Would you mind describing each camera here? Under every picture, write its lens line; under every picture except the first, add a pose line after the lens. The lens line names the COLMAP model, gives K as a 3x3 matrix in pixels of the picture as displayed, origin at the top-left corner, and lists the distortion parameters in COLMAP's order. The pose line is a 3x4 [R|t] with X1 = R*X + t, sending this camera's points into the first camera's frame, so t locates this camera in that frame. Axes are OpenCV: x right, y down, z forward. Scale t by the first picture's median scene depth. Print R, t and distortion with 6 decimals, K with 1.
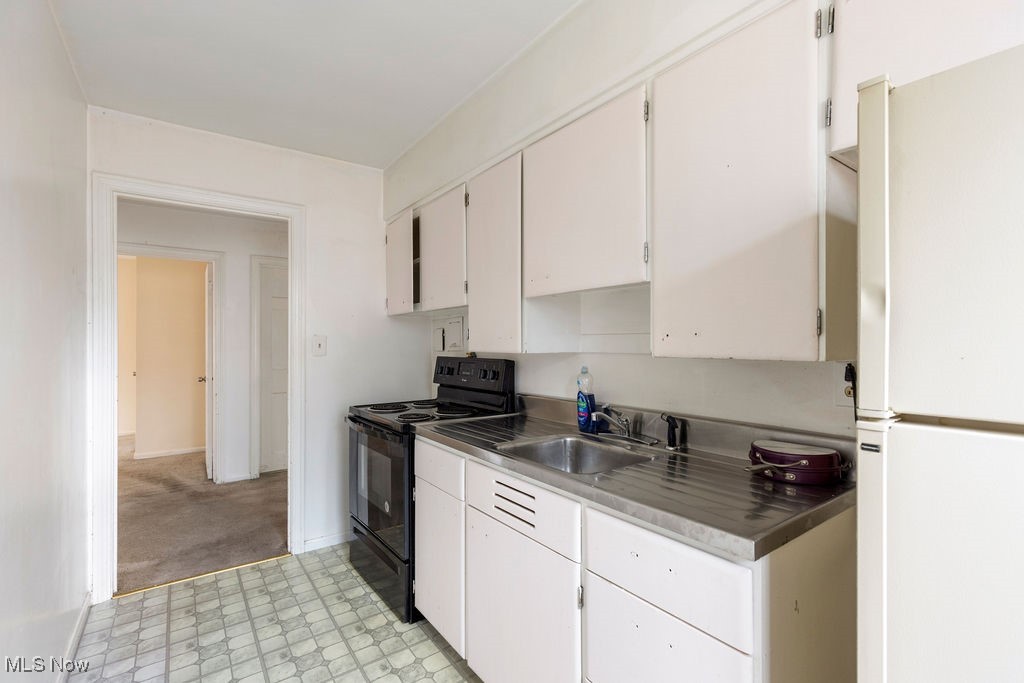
lens RADIAL K [[456.3, 0, 506.8], [0, 456.3, 340.3], [0, 0, 1]] dist [0.008436, -0.000533]
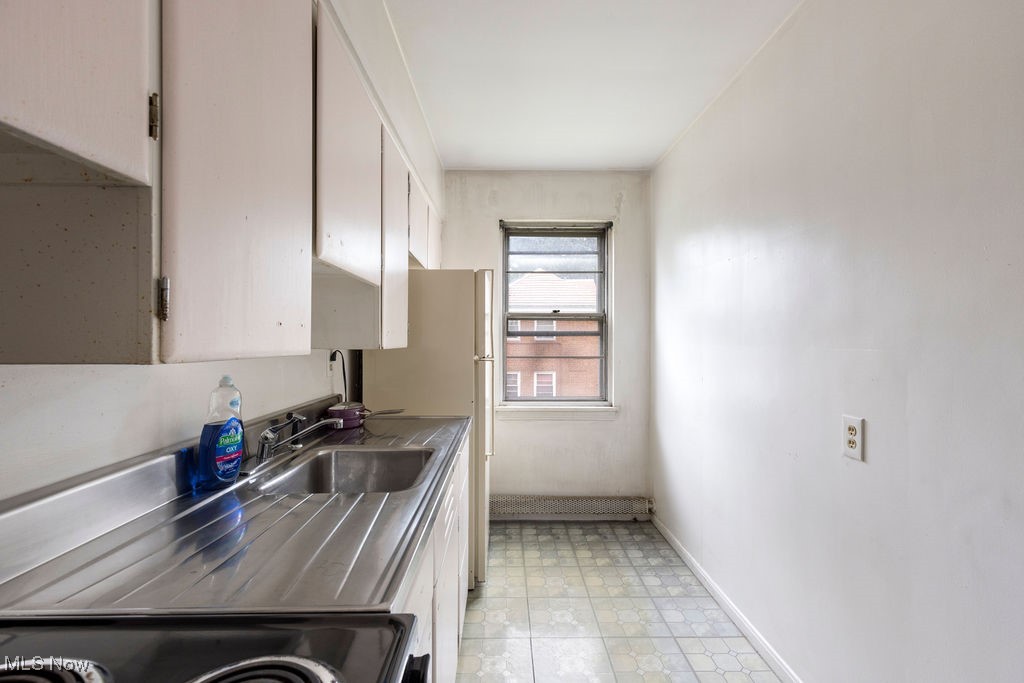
lens RADIAL K [[456.3, 0, 506.8], [0, 456.3, 340.3], [0, 0, 1]] dist [0.008436, -0.000533]
pose [[-0.814854, 0.003862, 0.579653, -0.406338], [0.001520, 0.999989, -0.004525, 0.012714], [-0.579664, -0.002806, -0.814851, 1.097928]]
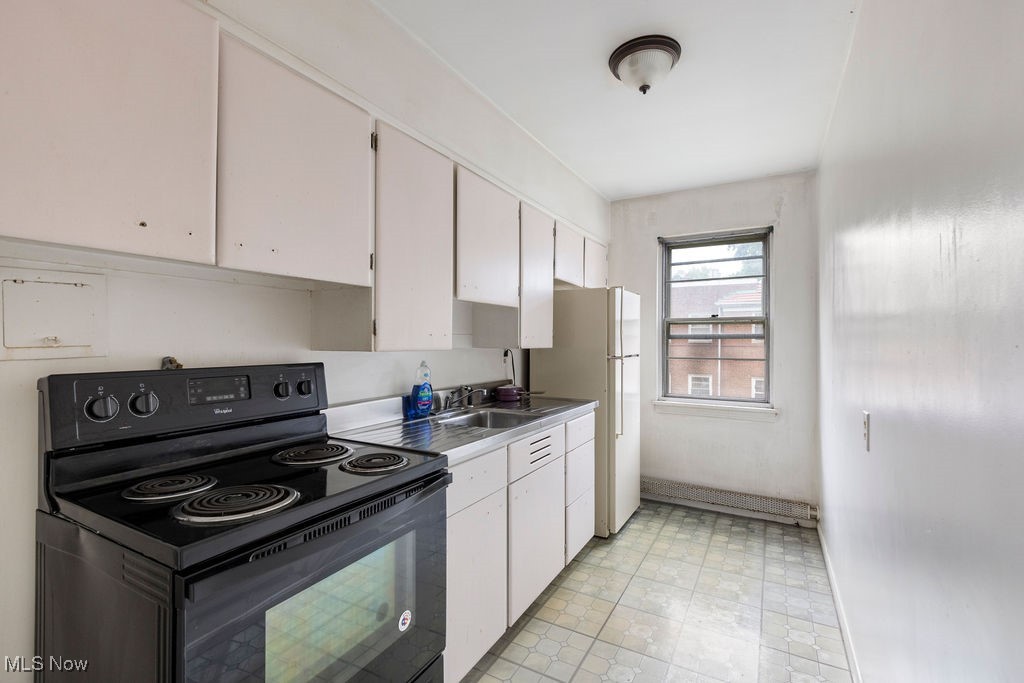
lens RADIAL K [[456.3, 0, 506.8], [0, 456.3, 340.3], [0, 0, 1]] dist [0.008436, -0.000533]
pose [[-0.404808, 0.006826, 0.914376, -0.833921], [-0.002951, 0.999957, -0.008771, 0.013075], [-0.914397, -0.006249, -0.404770, 1.098104]]
